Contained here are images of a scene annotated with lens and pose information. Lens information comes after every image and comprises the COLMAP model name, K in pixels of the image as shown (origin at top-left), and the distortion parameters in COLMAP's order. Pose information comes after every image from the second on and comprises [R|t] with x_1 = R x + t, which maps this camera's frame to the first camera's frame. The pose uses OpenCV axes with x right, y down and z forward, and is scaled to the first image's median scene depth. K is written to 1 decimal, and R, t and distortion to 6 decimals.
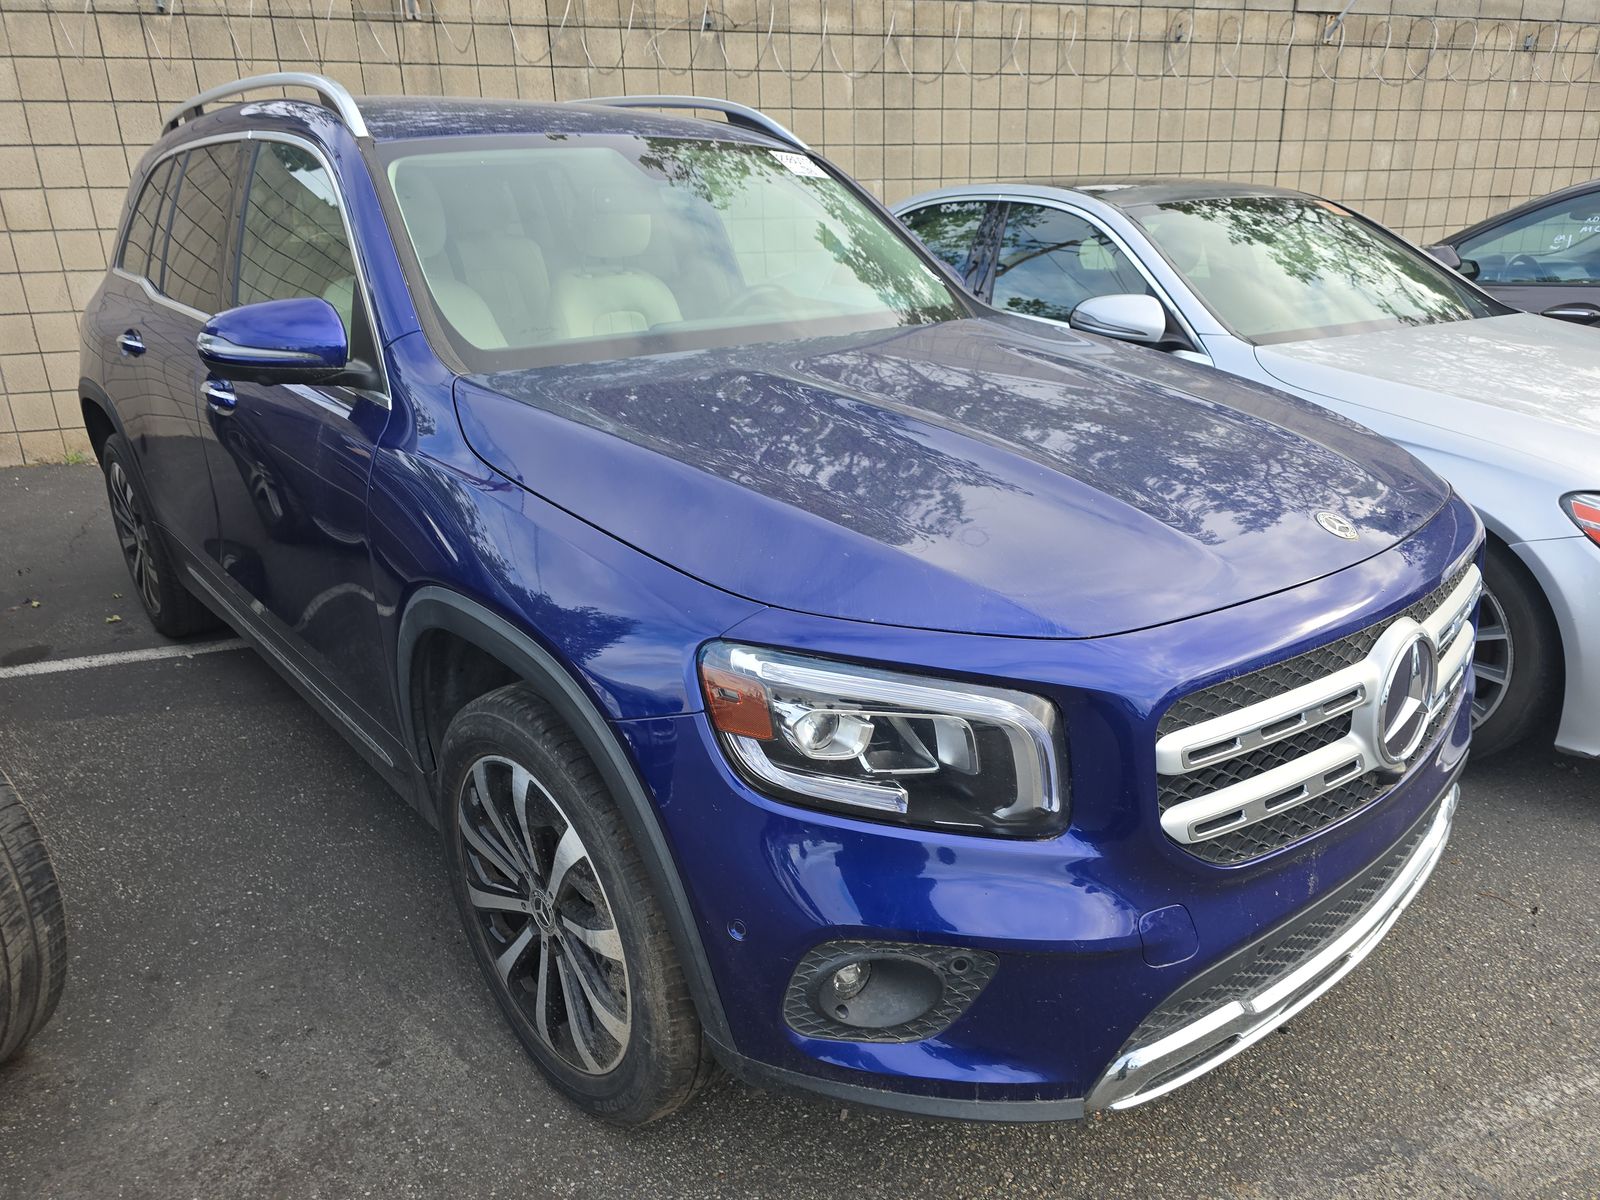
lens RADIAL K [[1092.1, 0, 809.9], [0, 1092.1, 597.4], [0, 0, 1]] dist [0.028424, -0.020096]
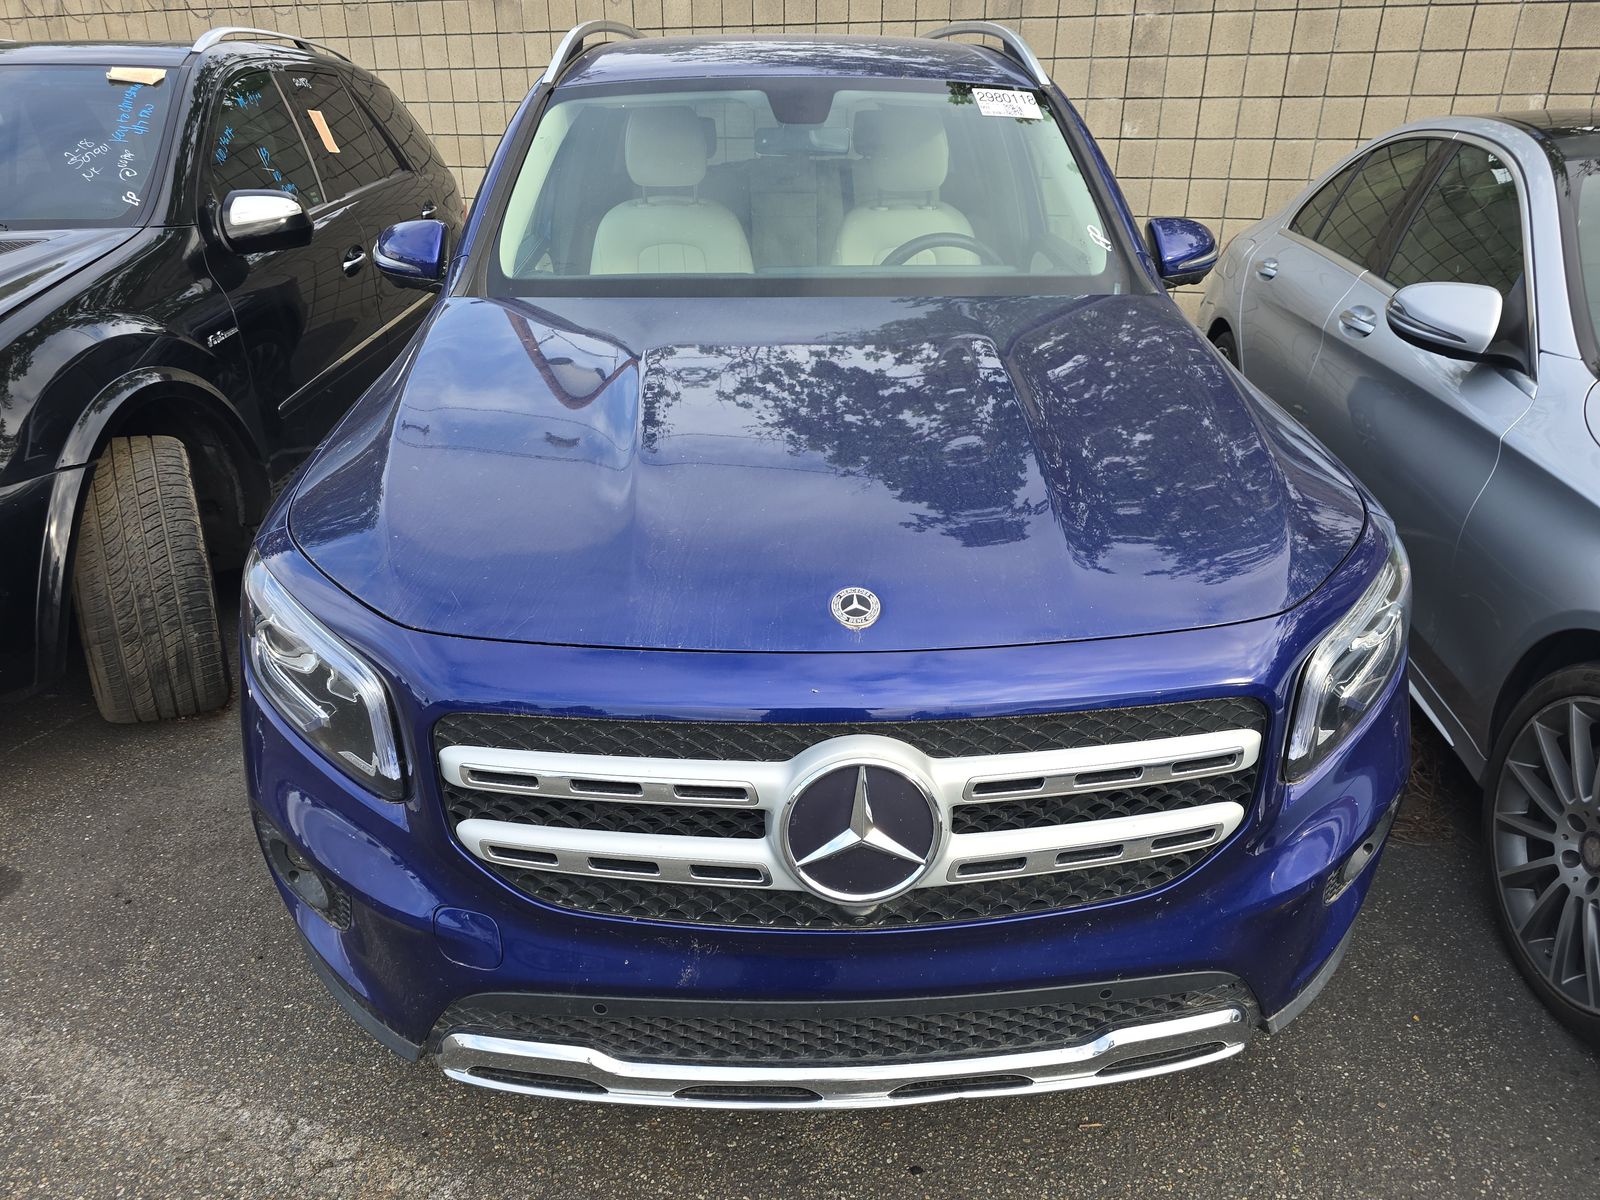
lens RADIAL K [[1092.1, 0, 808.9], [0, 1092.1, 597.8], [0, 0, 1]] dist [0.028424, -0.020096]
pose [[0.780772, 0.270321, -0.563314, 0.833399], [-0.223624, 0.962743, 0.152047, -0.172005], [0.583428, 0.007256, 0.812132, 0.282877]]
